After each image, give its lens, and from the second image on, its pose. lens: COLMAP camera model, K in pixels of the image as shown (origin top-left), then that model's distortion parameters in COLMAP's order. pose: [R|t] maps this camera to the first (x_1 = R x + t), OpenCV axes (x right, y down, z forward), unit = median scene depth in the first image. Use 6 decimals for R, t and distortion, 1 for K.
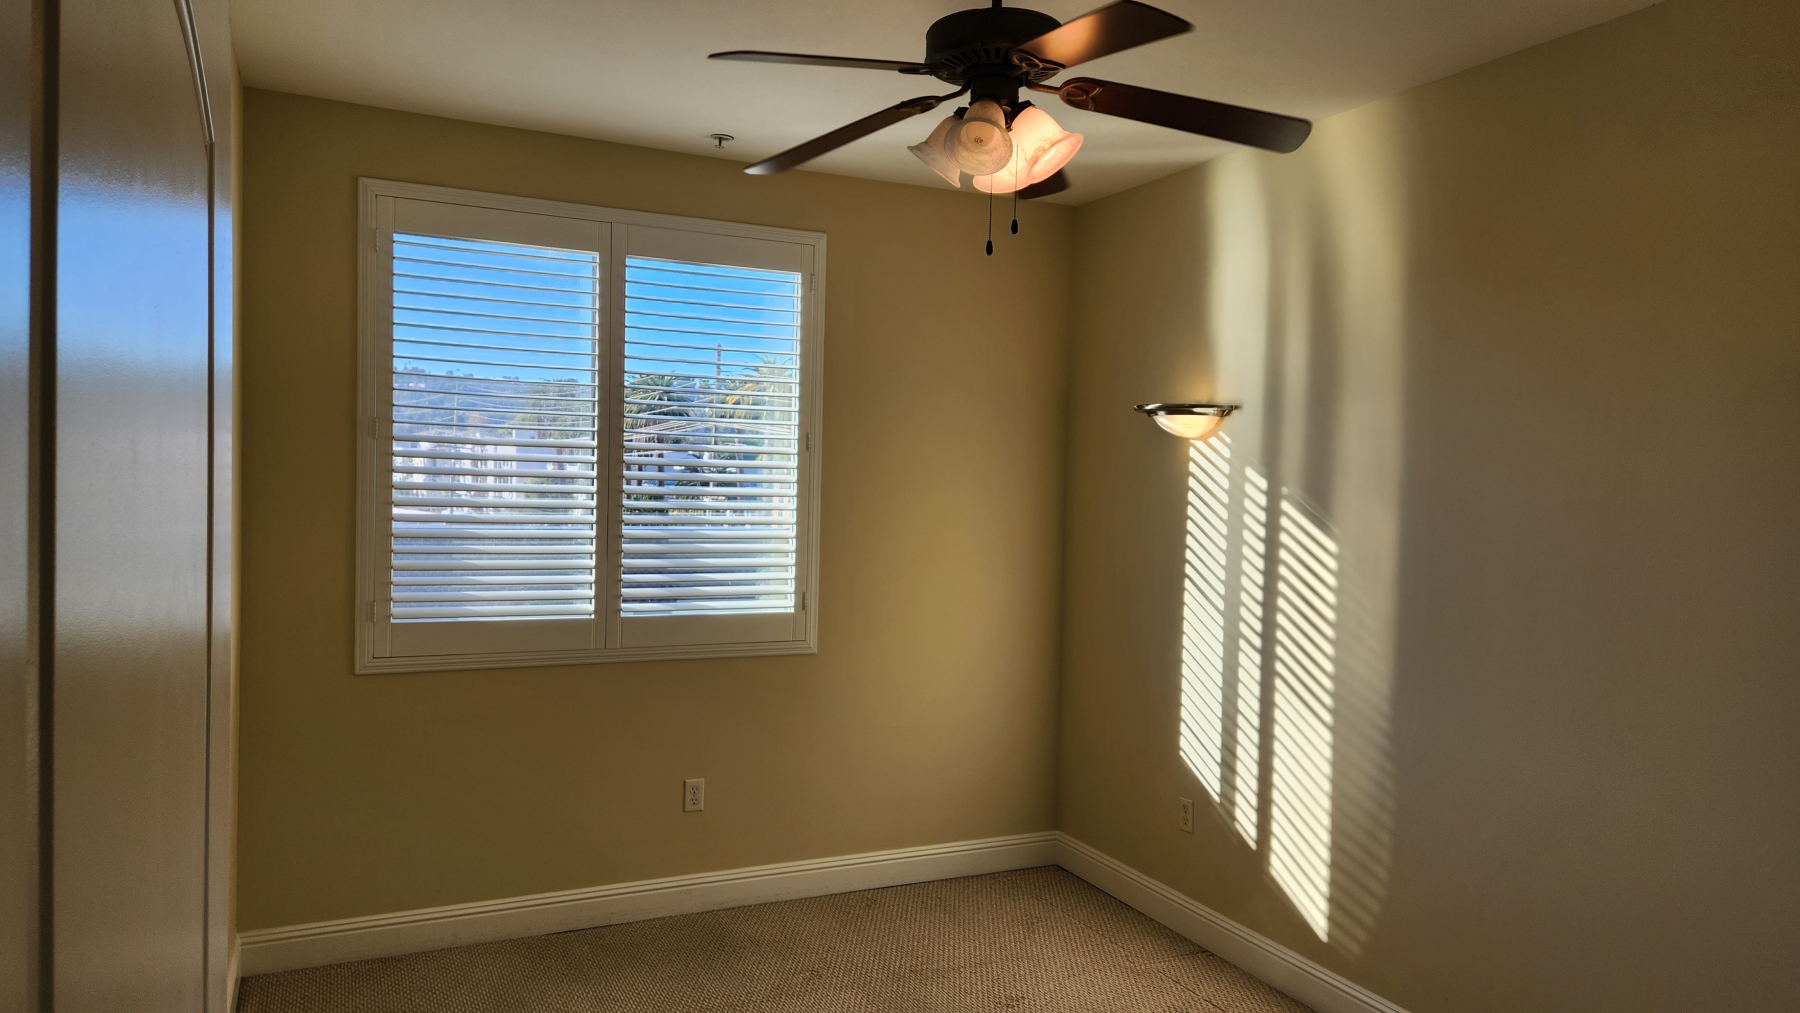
lens RADIAL K [[1188.1, 0, 900.0], [0, 1188.1, 506.5], [0, 0, 1]] dist [-0.003959, -0.077348]
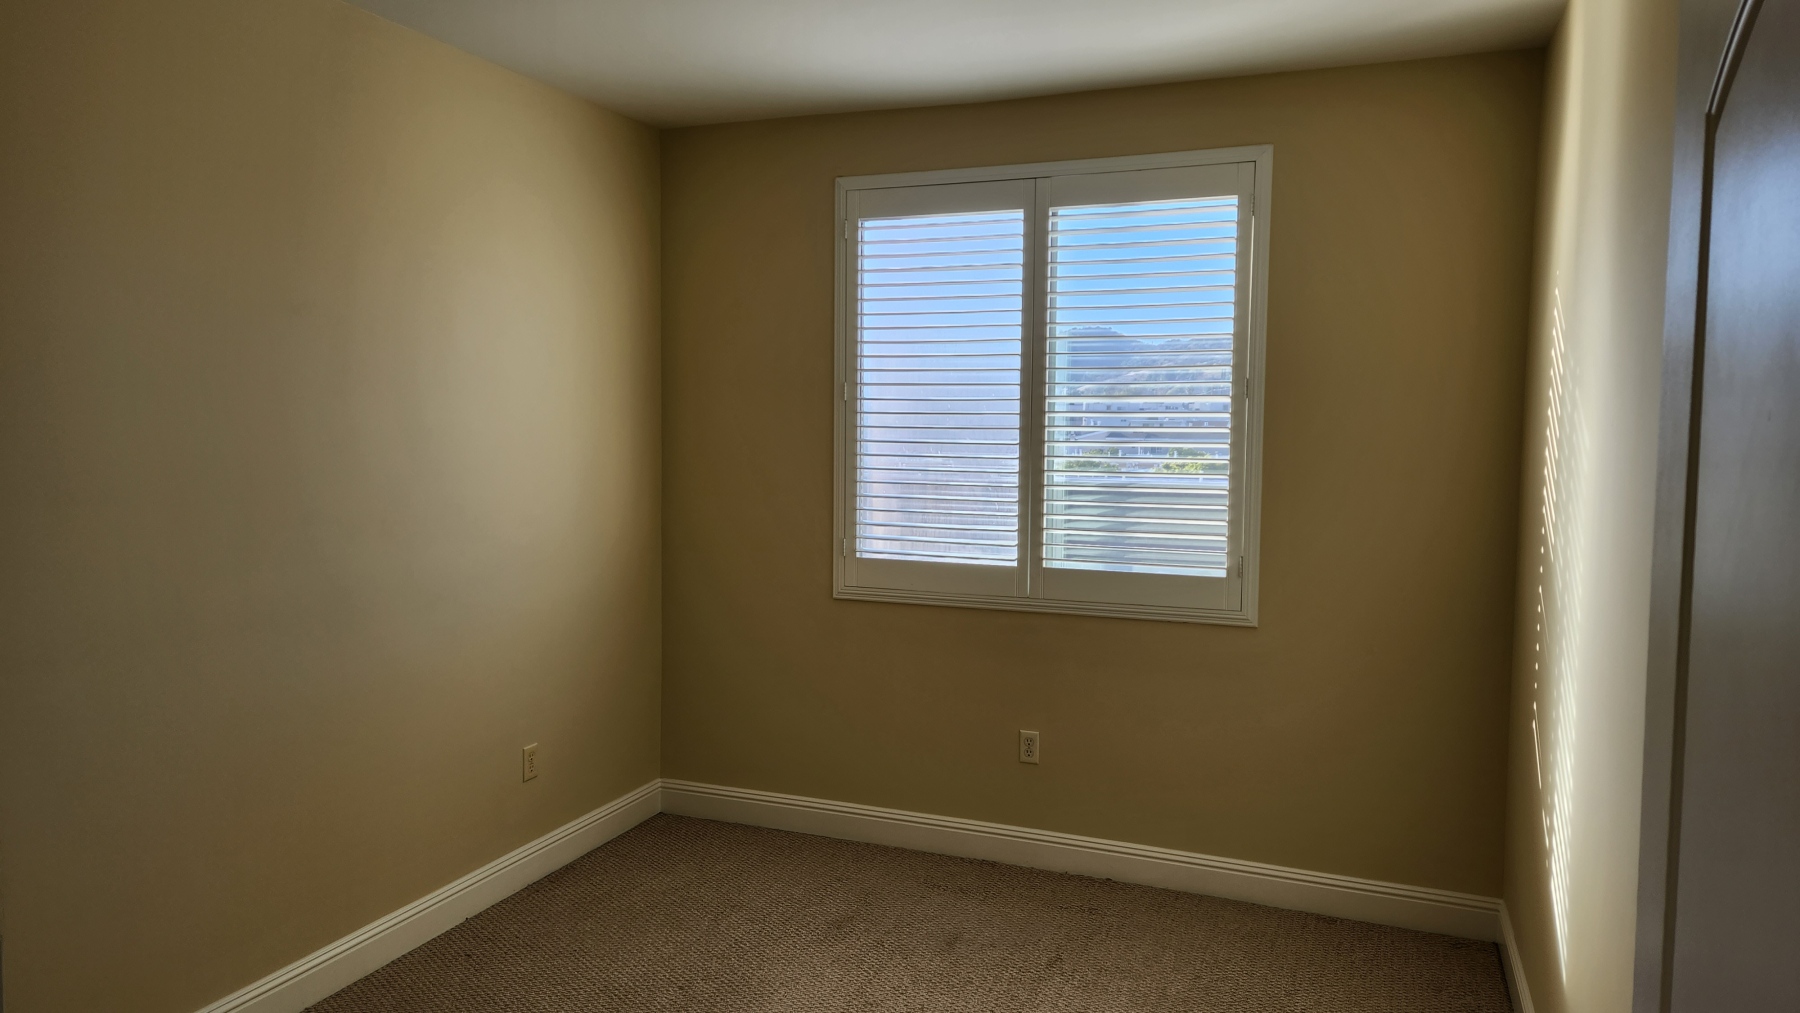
lens RADIAL K [[1201.5, 0, 909.6], [0, 1201.5, 506.8], [0, 0, 1]] dist [0.086908, -0.080086]
pose [[0.669843, 0.033507, -0.741746, 0.461512], [-0.011557, 0.999331, 0.034705, 0.006751], [0.742413, -0.014674, 0.669782, 0.227017]]
